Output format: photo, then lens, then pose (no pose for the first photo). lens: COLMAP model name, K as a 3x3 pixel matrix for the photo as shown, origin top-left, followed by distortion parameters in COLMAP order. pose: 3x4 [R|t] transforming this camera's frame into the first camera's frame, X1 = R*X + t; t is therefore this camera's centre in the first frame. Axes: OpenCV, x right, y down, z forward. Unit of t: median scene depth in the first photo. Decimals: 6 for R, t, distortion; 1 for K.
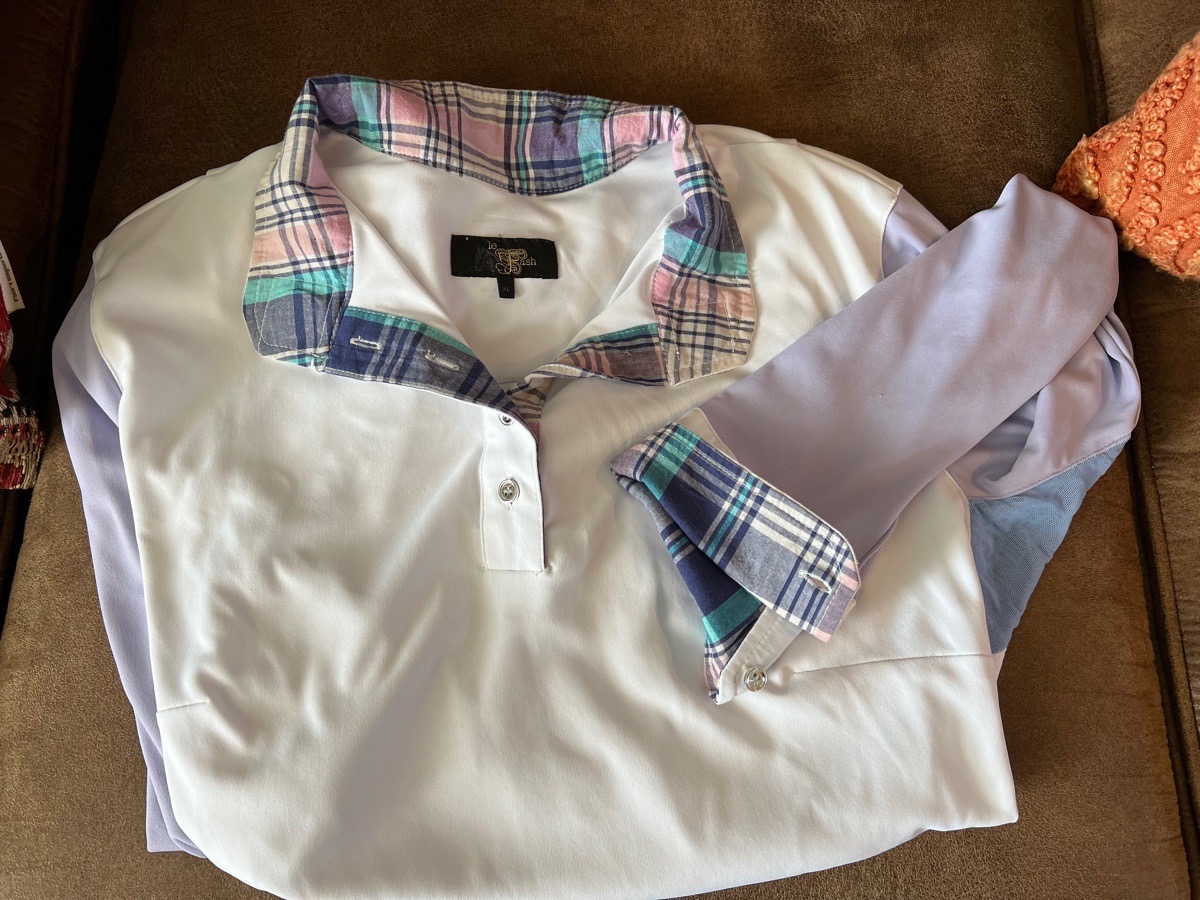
lens RADIAL K [[895.1, 0, 601.0], [0, 895.1, 452.4], [0, 0, 1]] dist [0.051081, -0.056525]
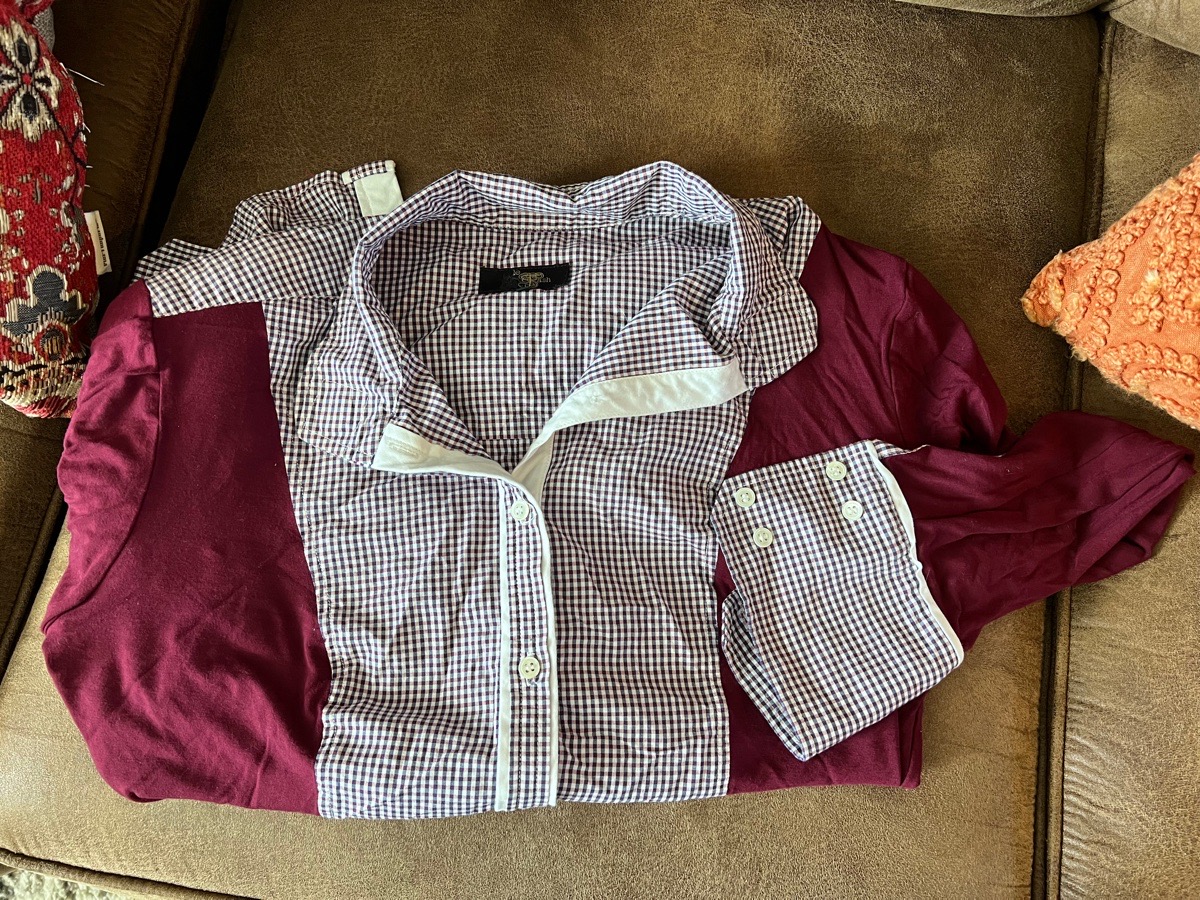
lens RADIAL K [[895.1, 0, 593.9], [0, 895.1, 455.1], [0, 0, 1]] dist [0.051081, -0.056525]
pose [[0.985980, 0.157232, -0.055880, 0.081235], [-0.154986, 0.987002, 0.042509, -0.066721], [0.061837, -0.033253, 0.997532, -0.136719]]
